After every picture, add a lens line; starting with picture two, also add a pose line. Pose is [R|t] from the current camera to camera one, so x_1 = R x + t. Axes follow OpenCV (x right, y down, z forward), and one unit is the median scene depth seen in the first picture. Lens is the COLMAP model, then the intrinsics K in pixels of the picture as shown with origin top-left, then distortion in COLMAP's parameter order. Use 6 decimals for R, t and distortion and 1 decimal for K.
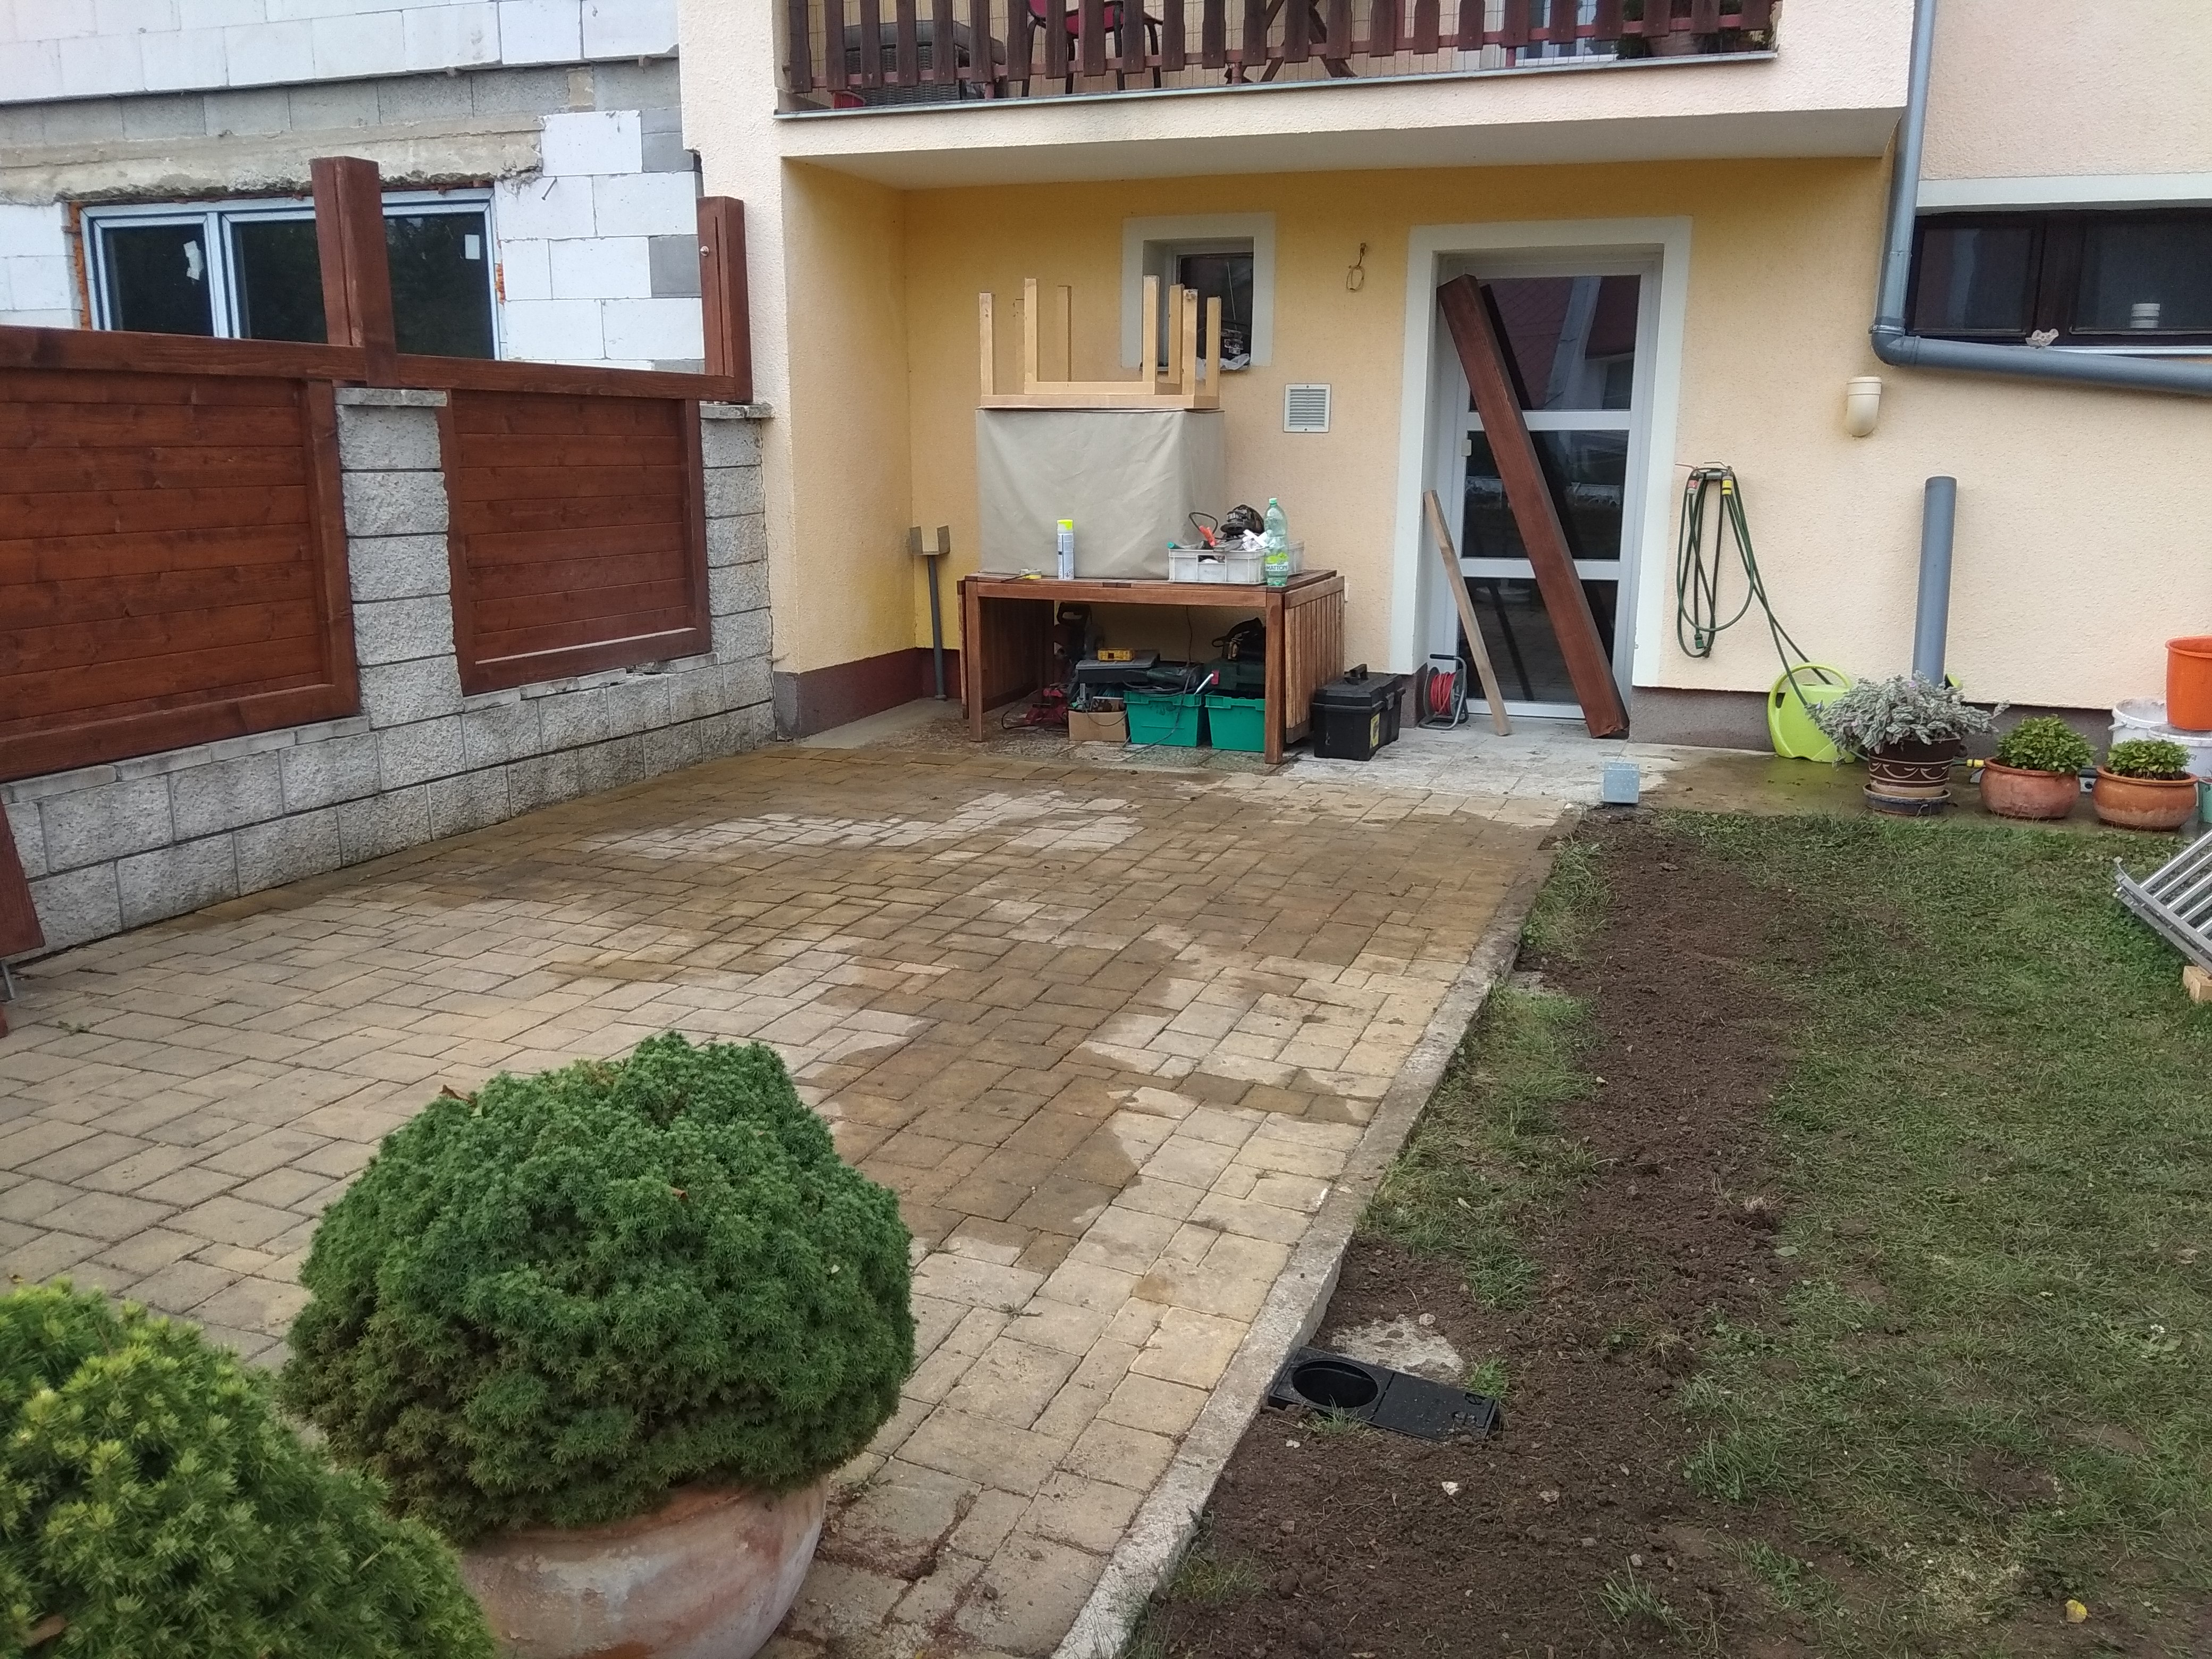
lens RADIAL K [[1795.7, 0, 1111.4], [0, 1795.7, 830.6], [0, 0, 1]] dist [0.089435, -0.147216]
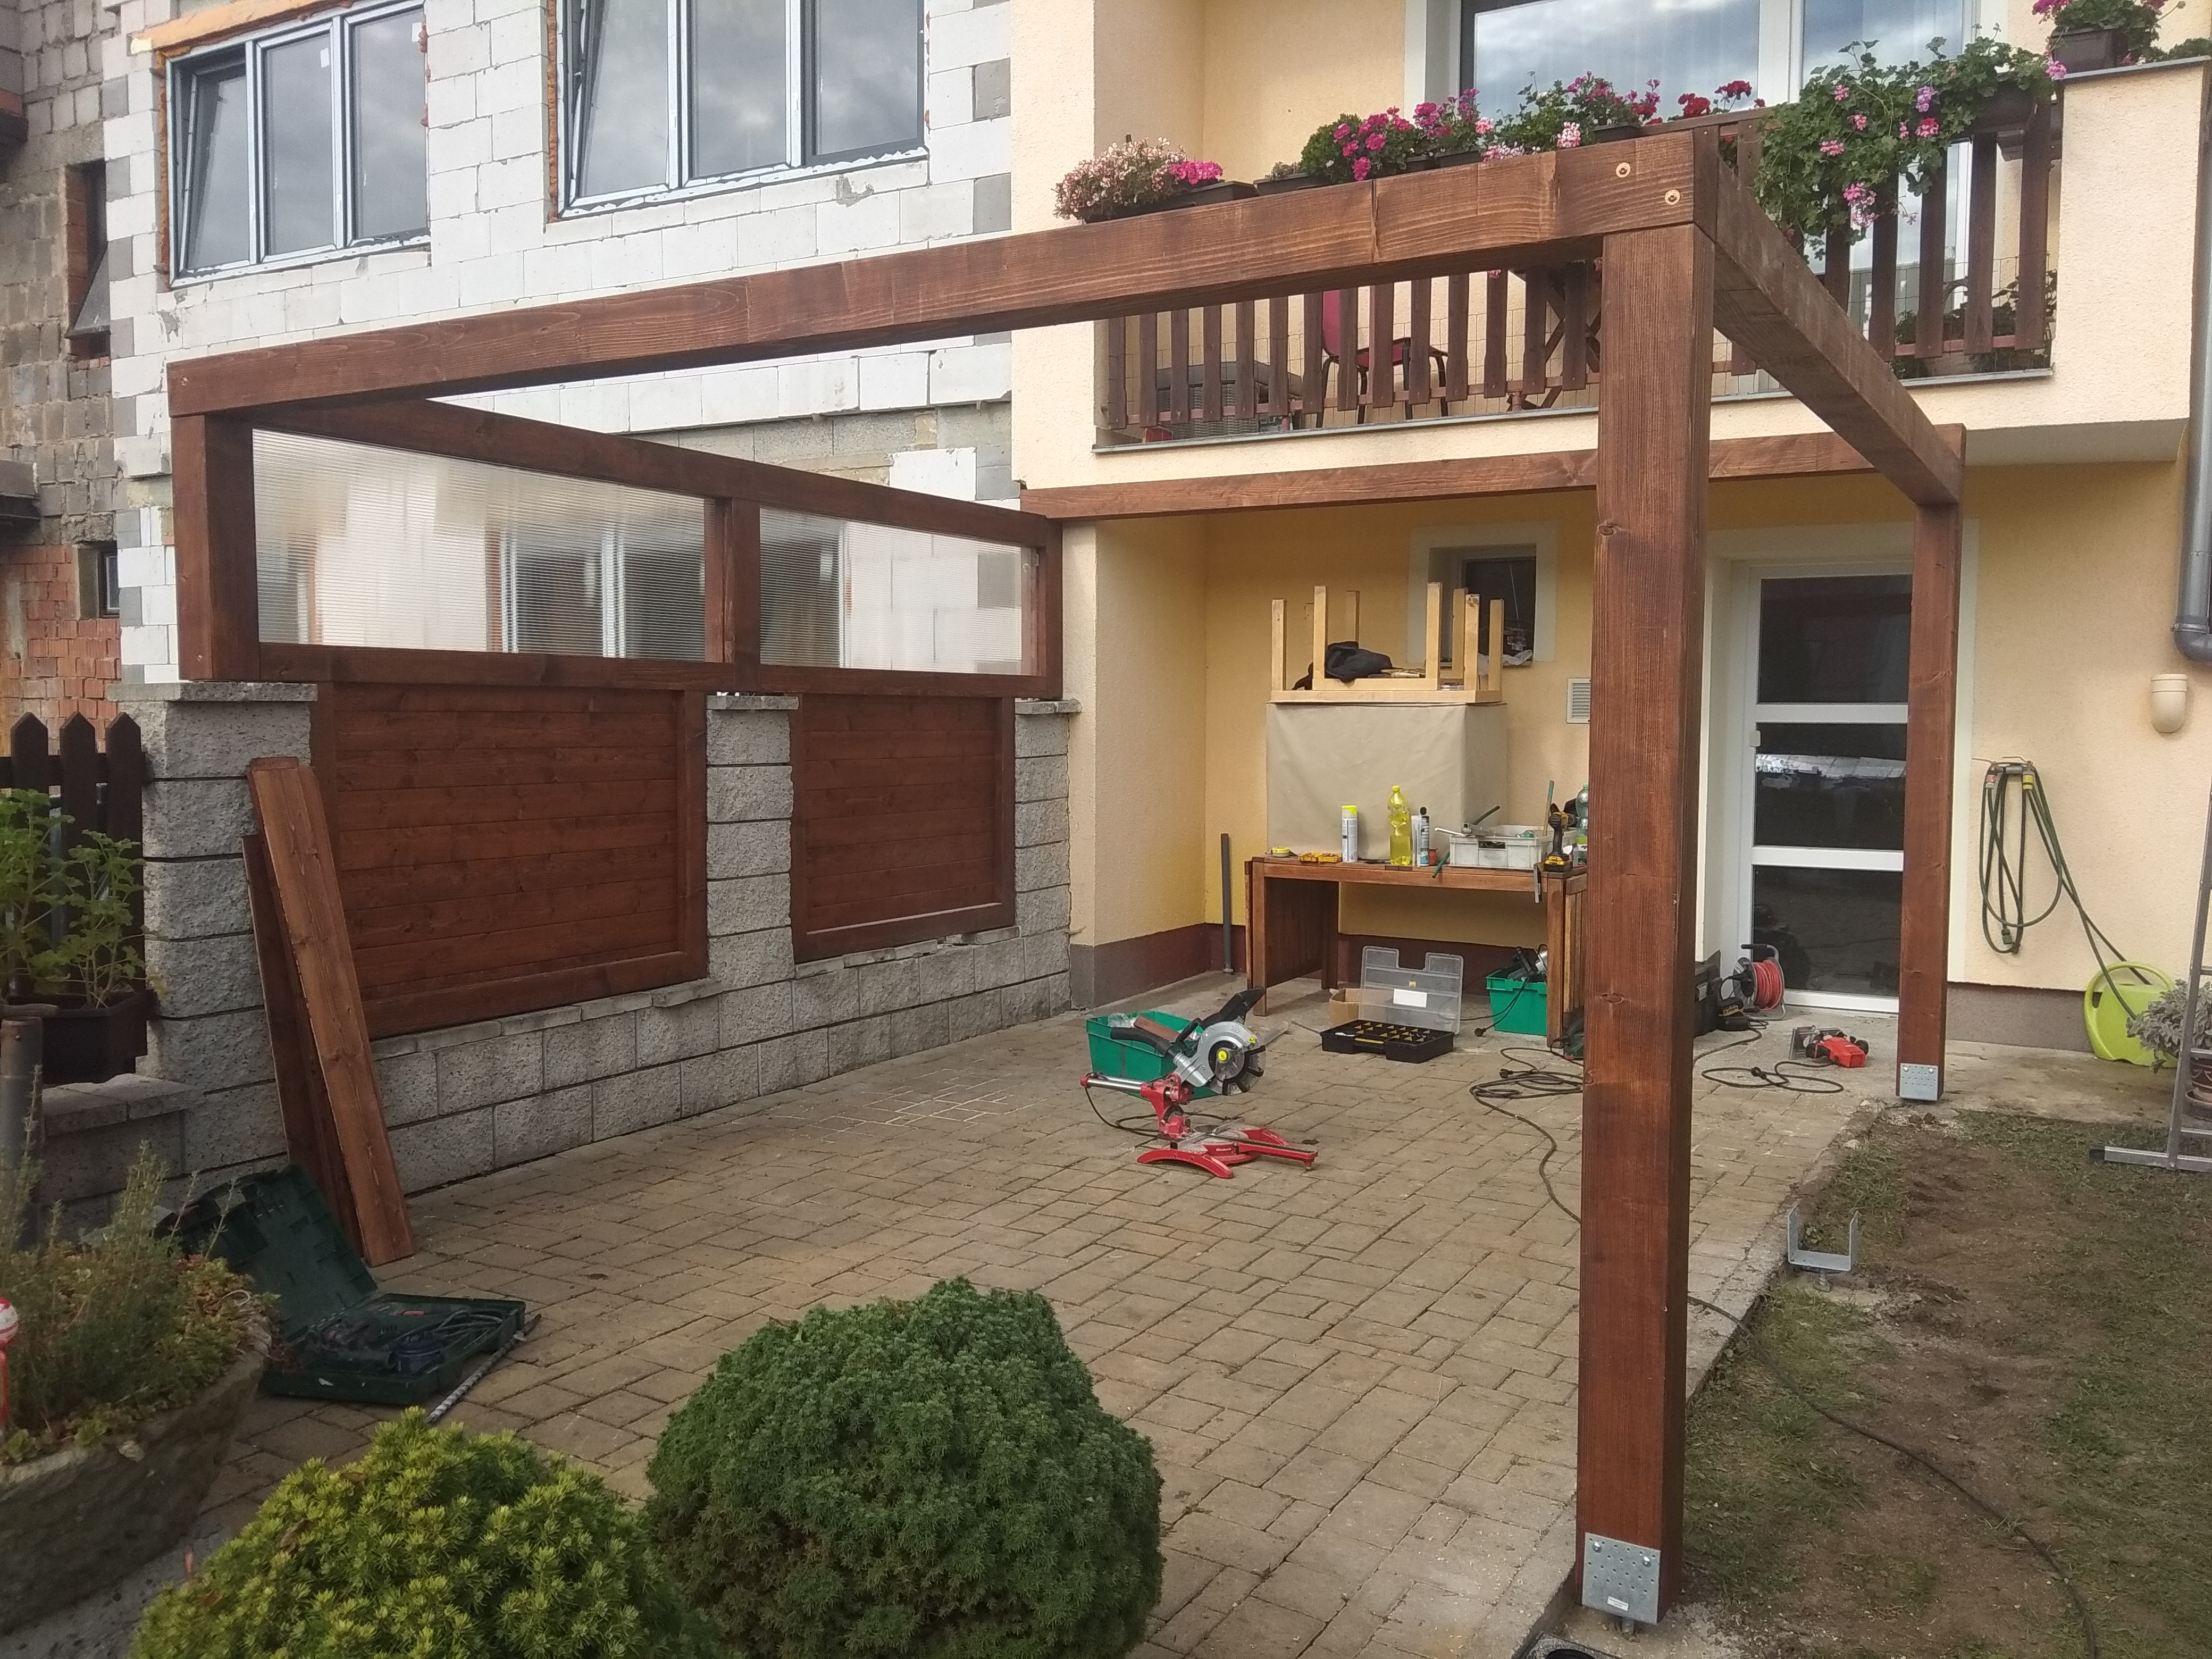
lens RADIAL K [[1795.7, 0, 1111.4], [0, 1795.7, 830.6], [0, 0, 1]] dist [0.089435, -0.147216]
pose [[0.986223, 0.010486, -0.165091, 0.013618], [-0.034782, 0.988824, -0.144976, -0.002318], [0.161726, 0.148721, 0.975565, -0.052558]]
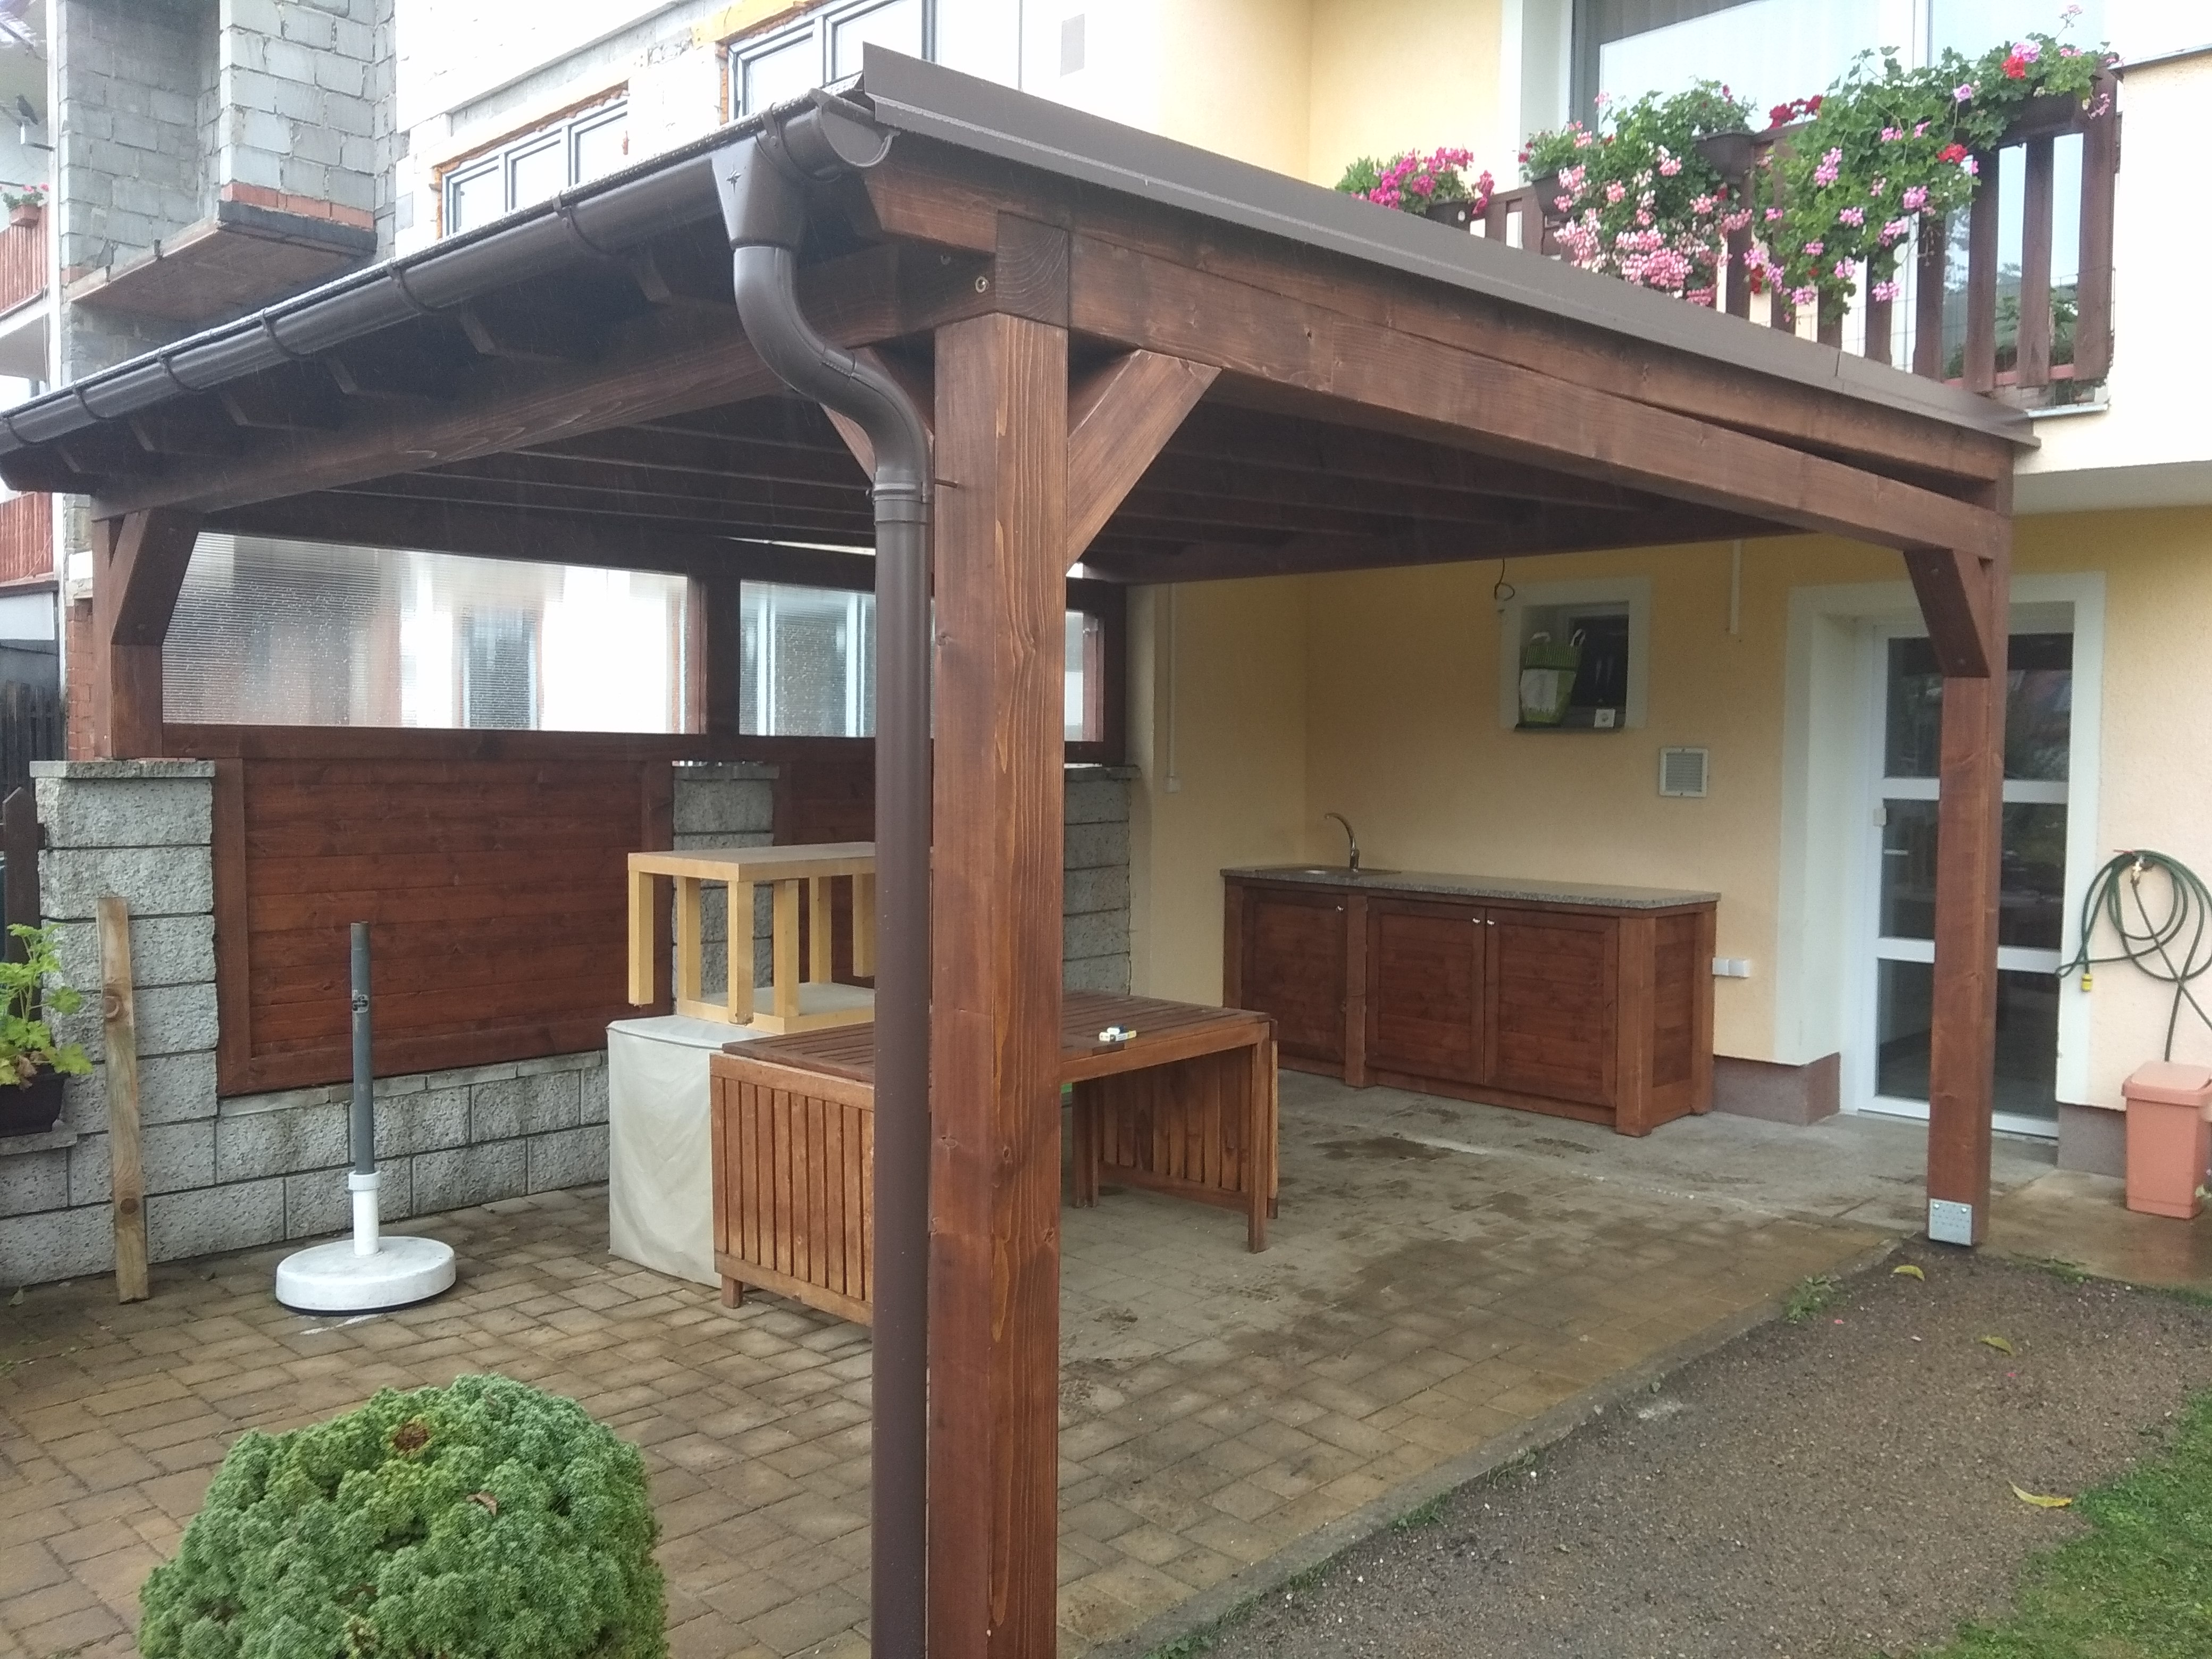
lens RADIAL K [[1794.0, 0, 1109.6], [0, 1794.0, 841.5], [0, 0, 1]] dist [0.066796, -0.101527]
pose [[0.918402, 0.026005, -0.394792, 0.277925], [-0.090954, 0.984990, -0.146703, -0.044494], [0.385051, 0.170640, 0.906983, 0.048975]]
